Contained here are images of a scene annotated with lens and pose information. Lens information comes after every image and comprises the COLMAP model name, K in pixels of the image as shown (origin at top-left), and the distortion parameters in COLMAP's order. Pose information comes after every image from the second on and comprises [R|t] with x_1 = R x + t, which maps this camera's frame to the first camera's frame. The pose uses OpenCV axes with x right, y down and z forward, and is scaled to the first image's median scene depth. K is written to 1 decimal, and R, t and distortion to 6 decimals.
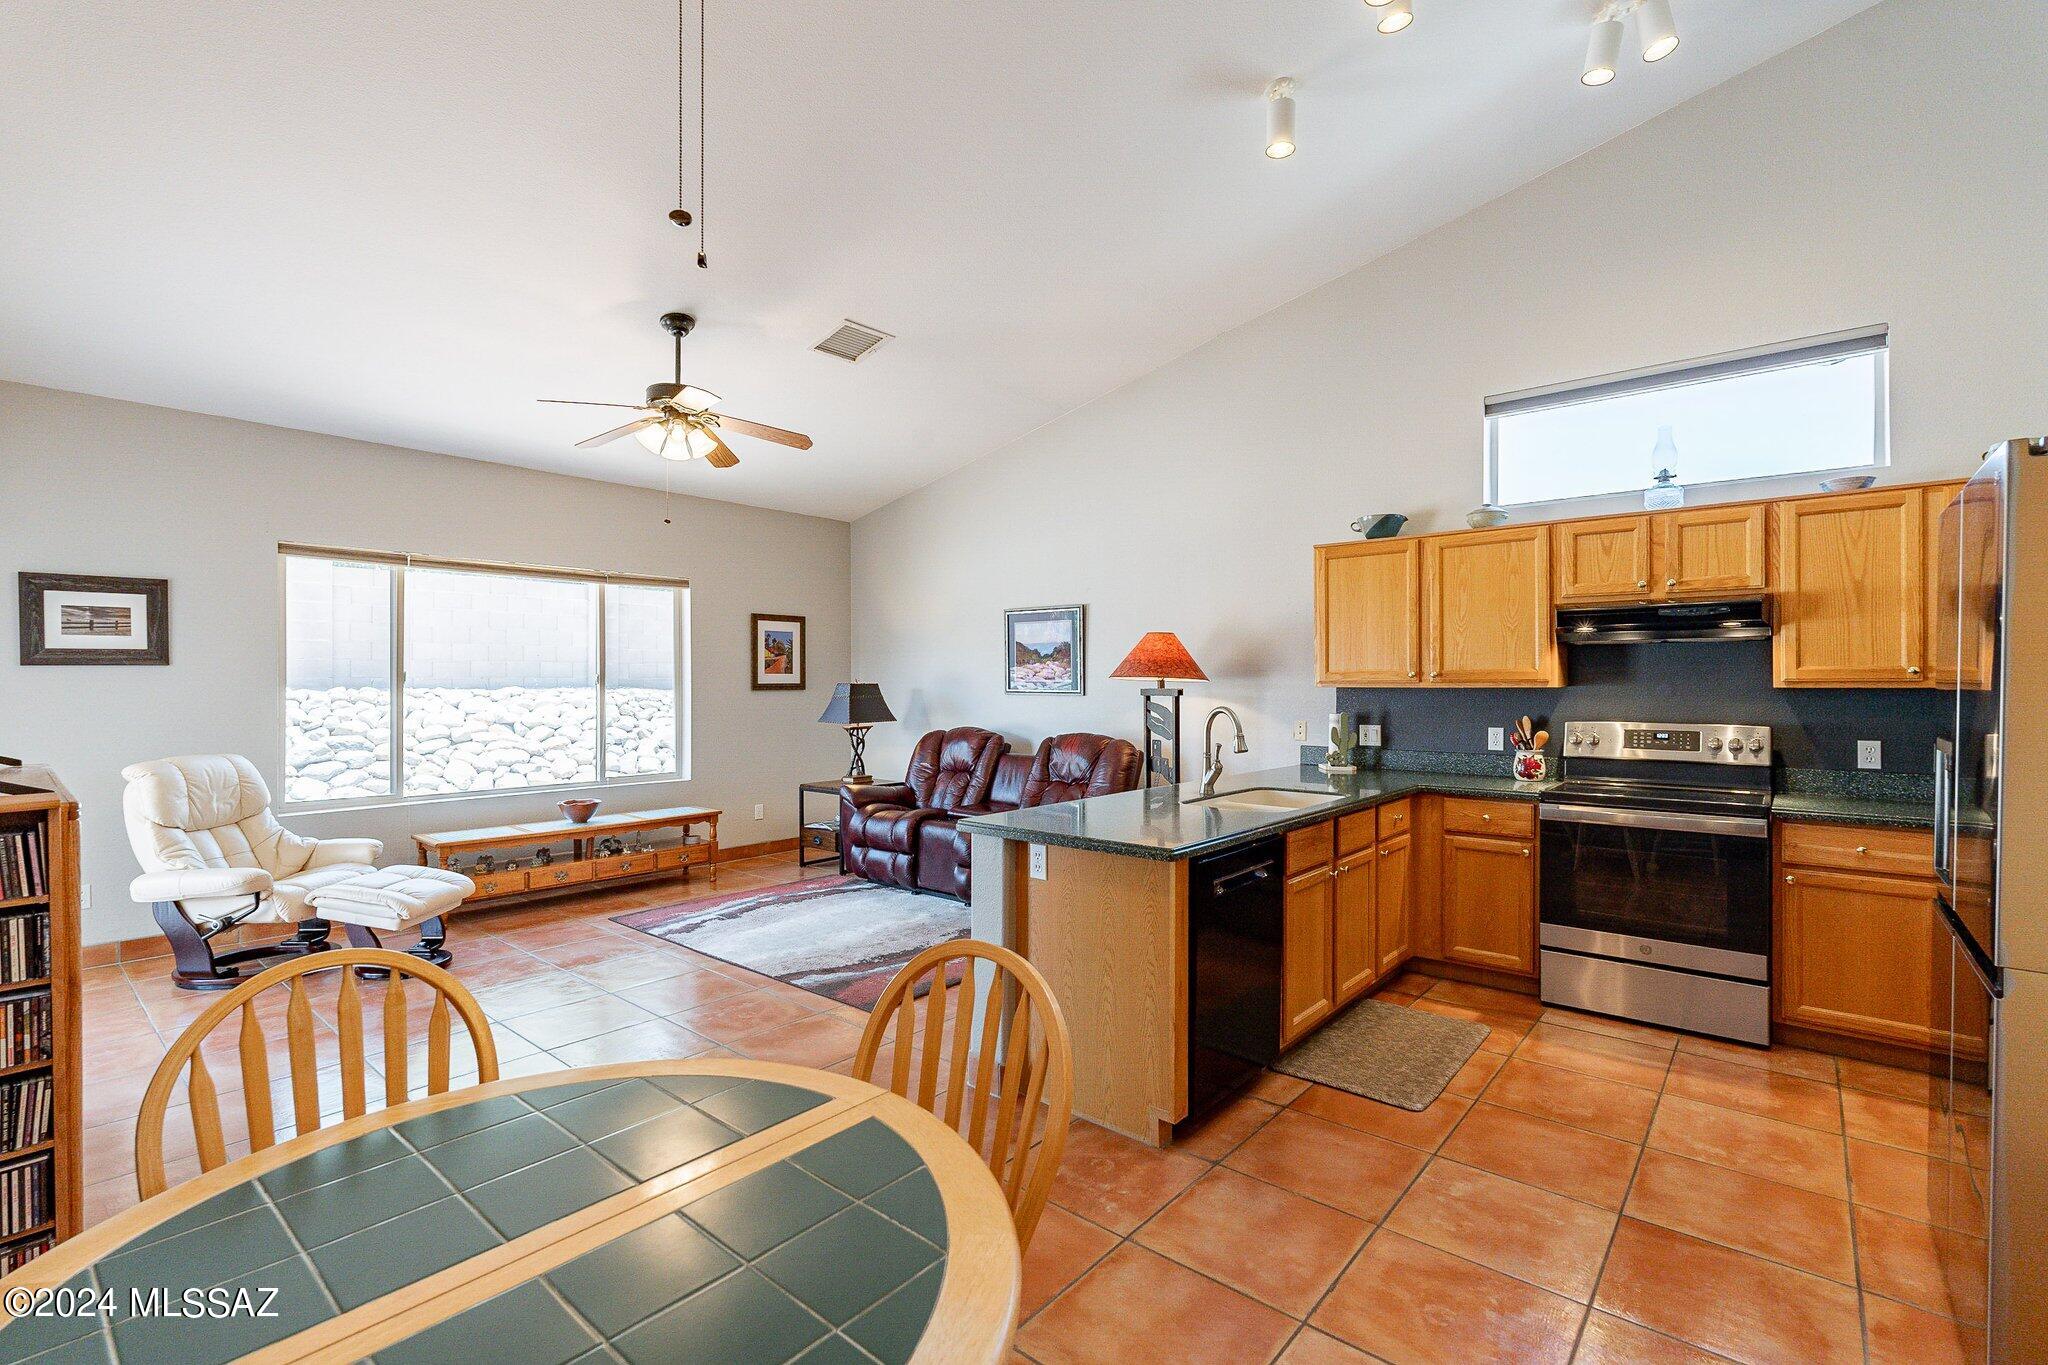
lens RADIAL K [[899.6, 0, 1032.1], [0, 899.6, 682.3], [0, 0, 1]] dist [-0.004403, 0.000781]
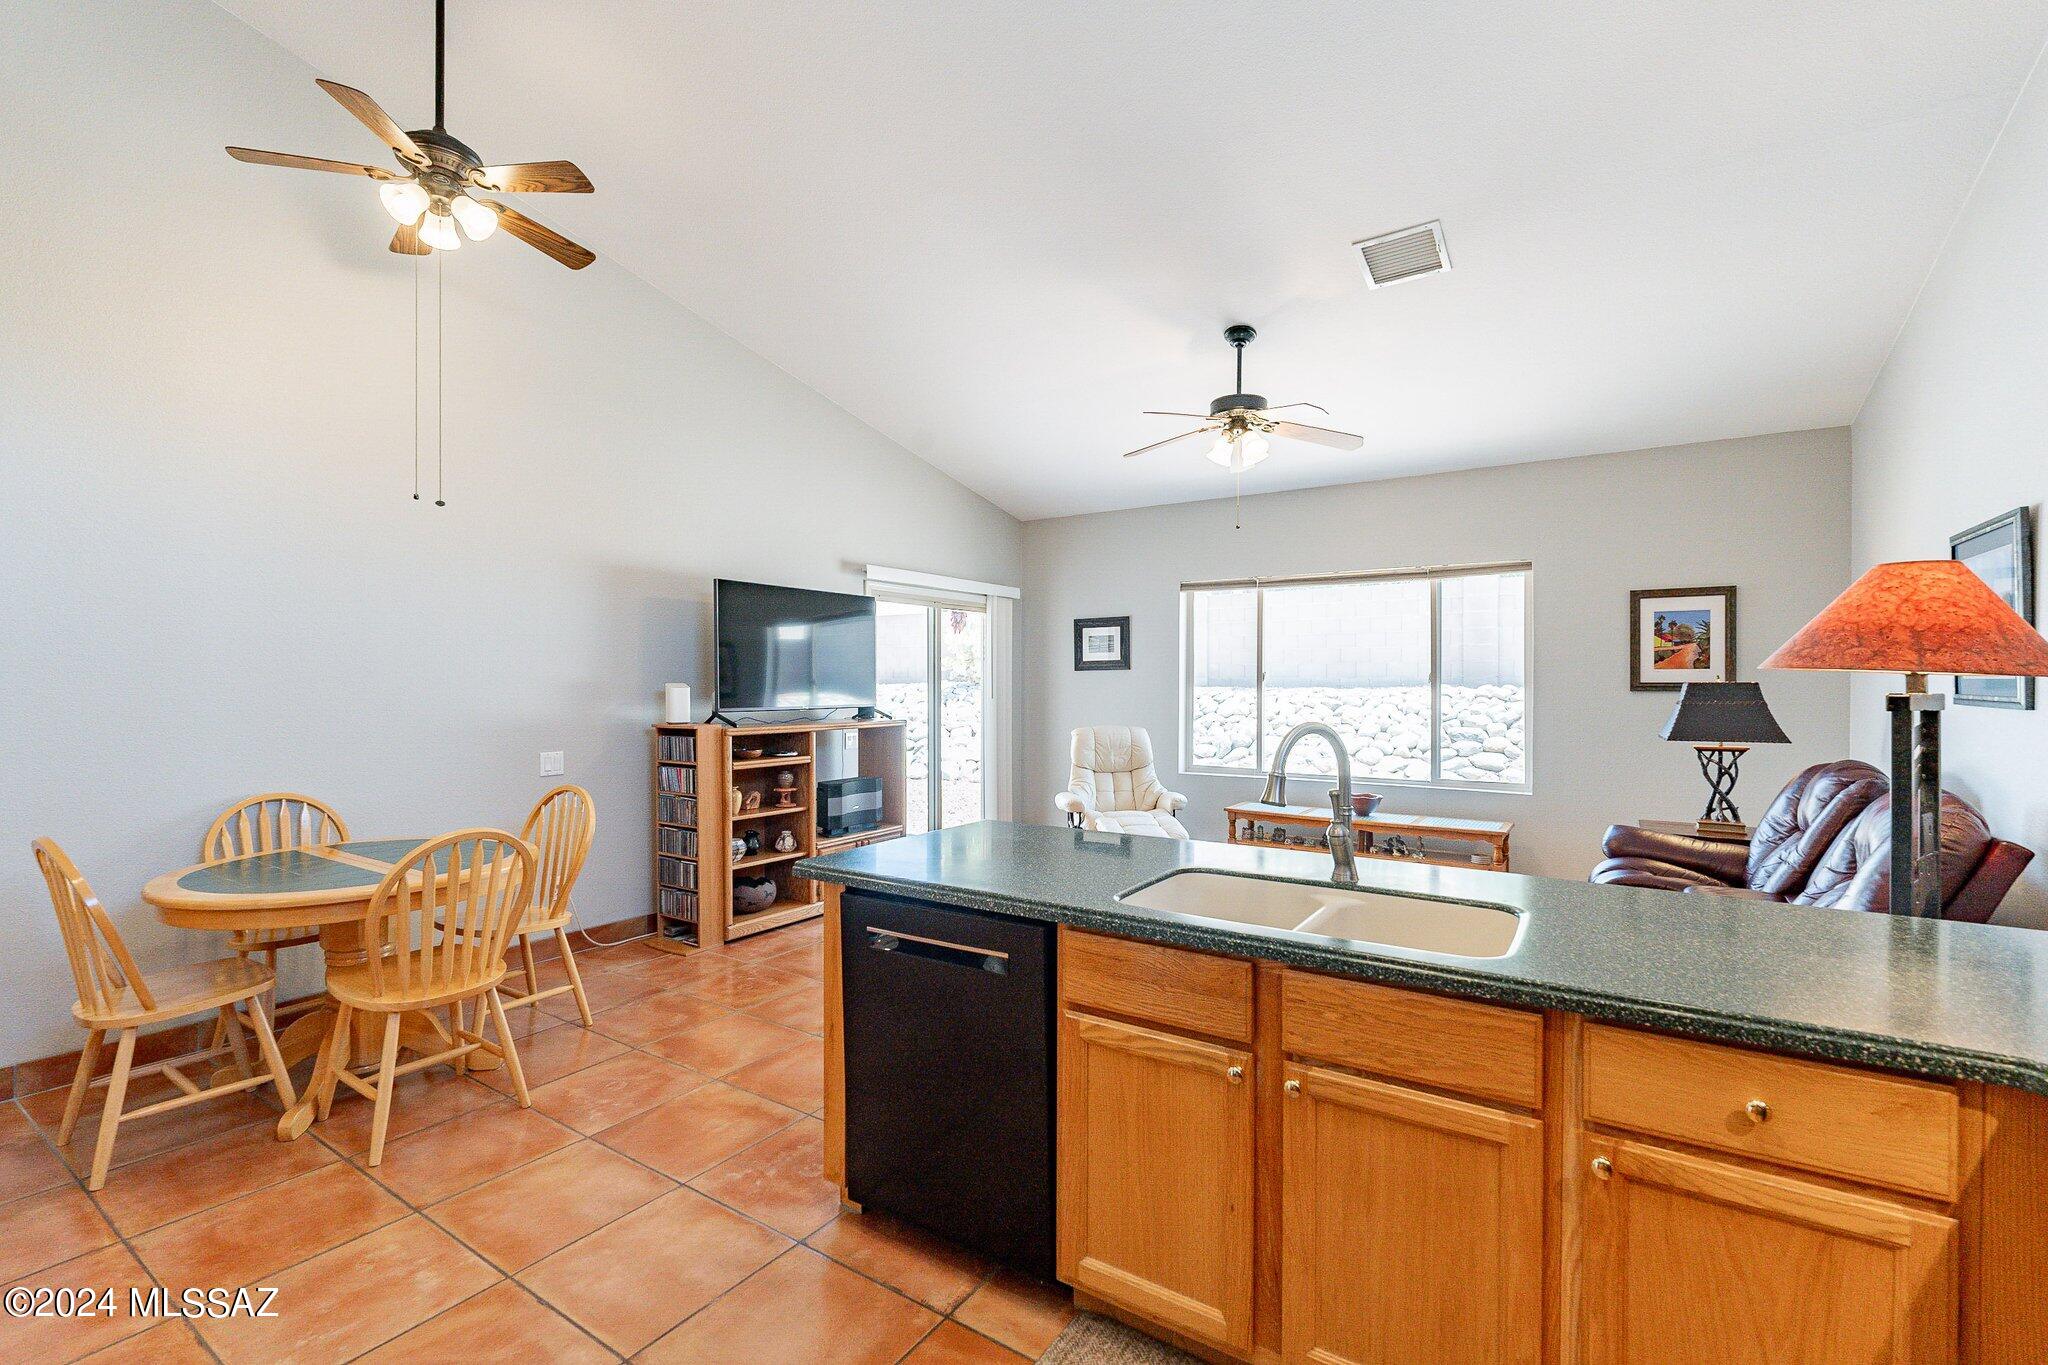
lens RADIAL K [[899.6, 0, 1017.5], [0, 899.6, 681.0], [0, 0, 1]] dist [-0.004403, 0.000781]
pose [[0.111387, 0.000543, -0.993777, 0.617595], [-0.001025, 0.999999, 0.000432, 0.000841], [0.993777, 0.000970, 0.111387, 0.633684]]
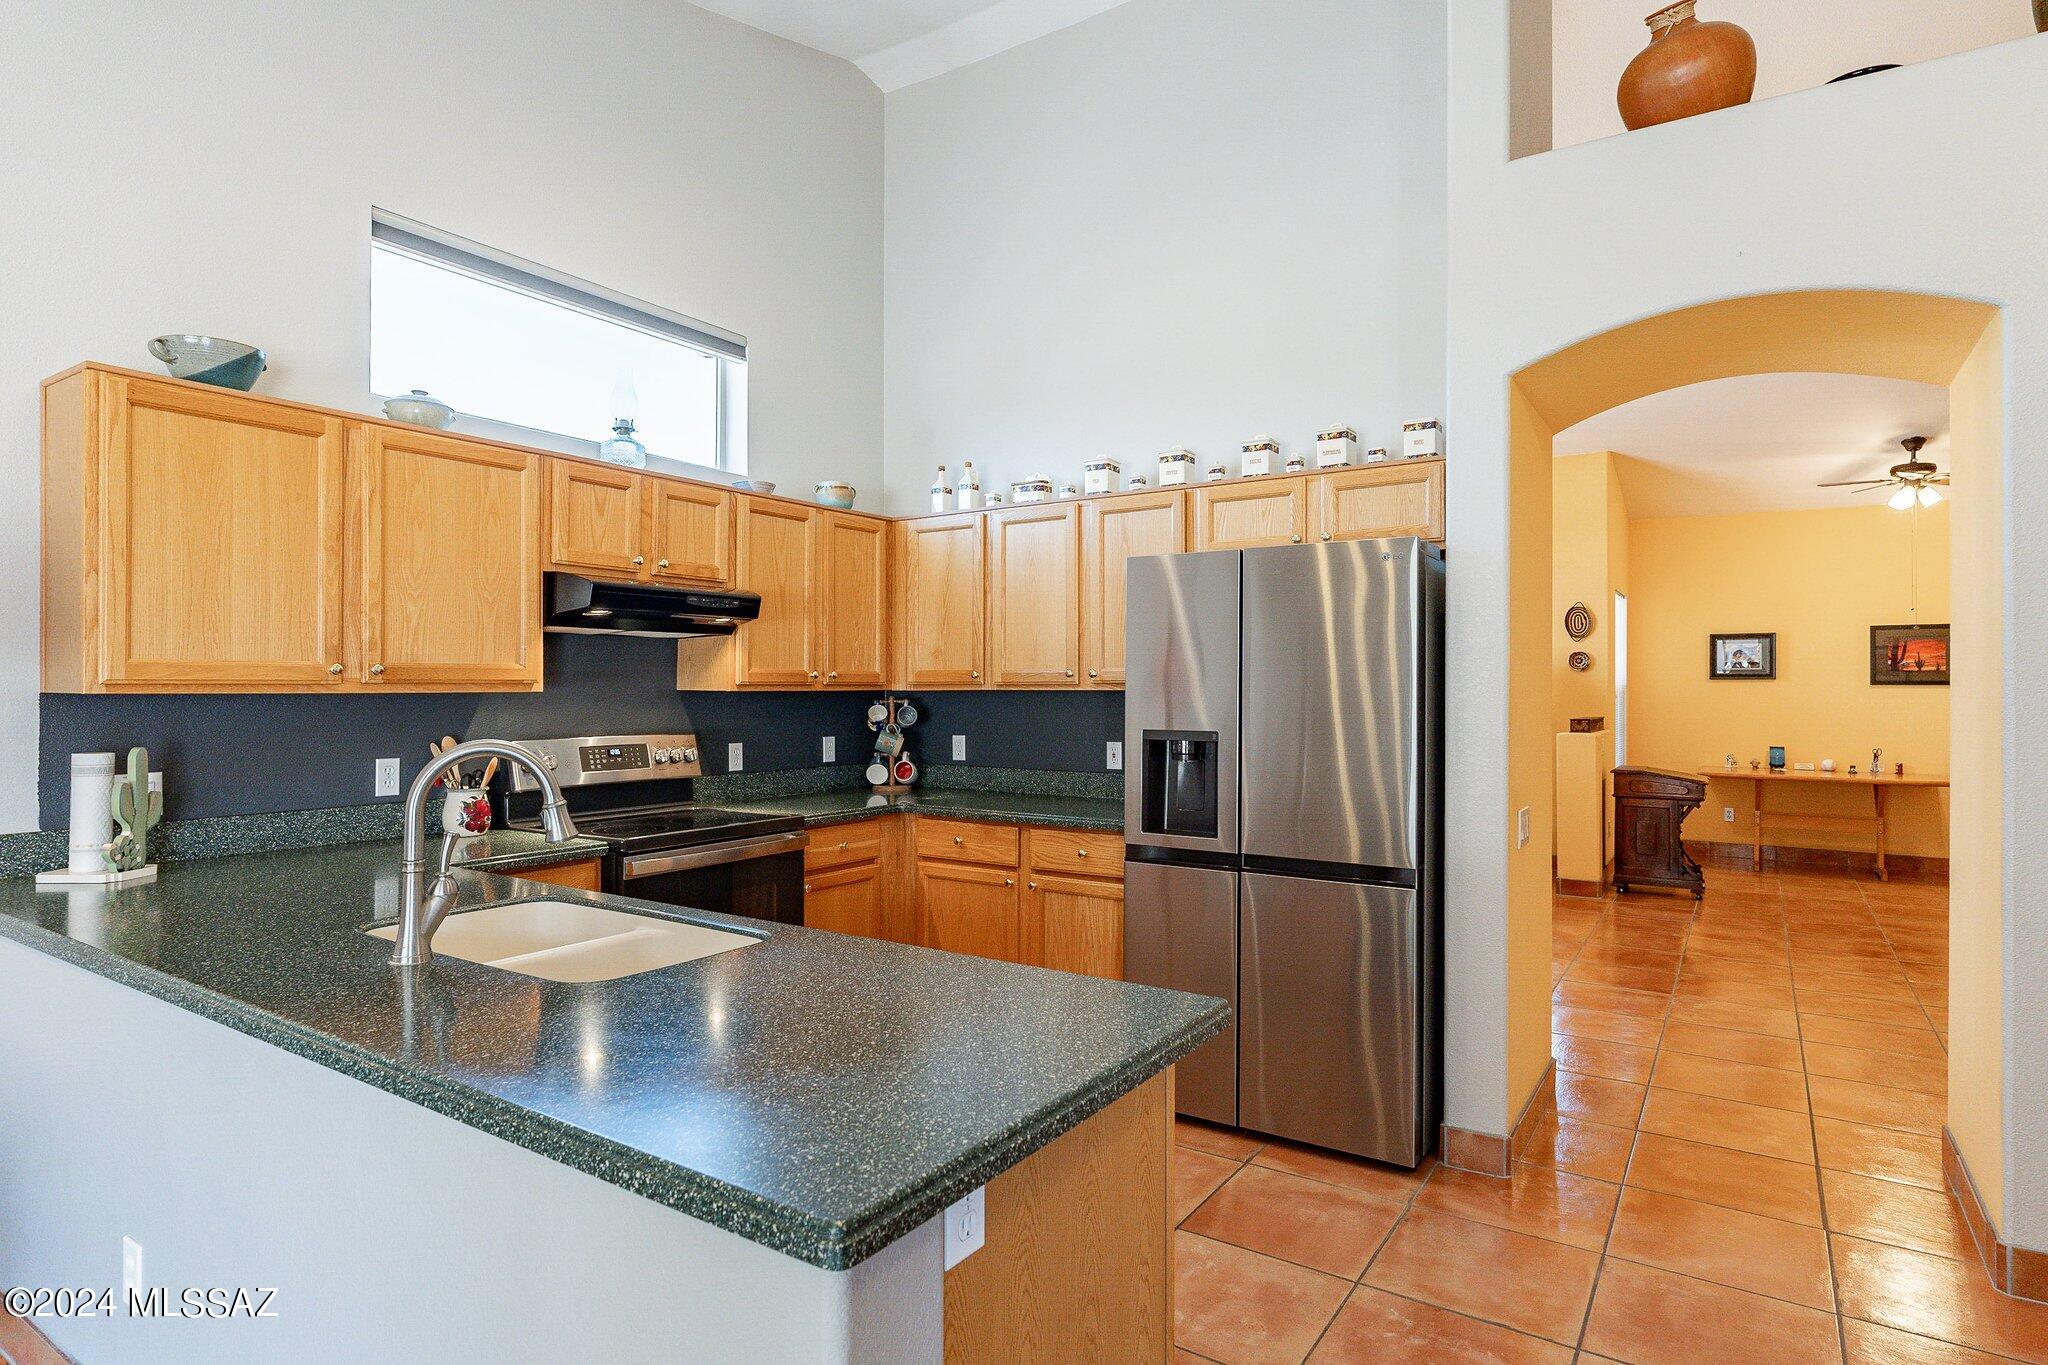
lens RADIAL K [[1093.3, 0, 1008.0], [0, 1093.3, 676.6], [0, 0, 1]] dist [-0.002034, 0.000481]
pose [[-0.102964, 0.009902, 0.994636, -0.265552], [-0.003481, 0.999941, -0.010315, 0.001354], [-0.994679, -0.004525, -0.102923, 0.674731]]
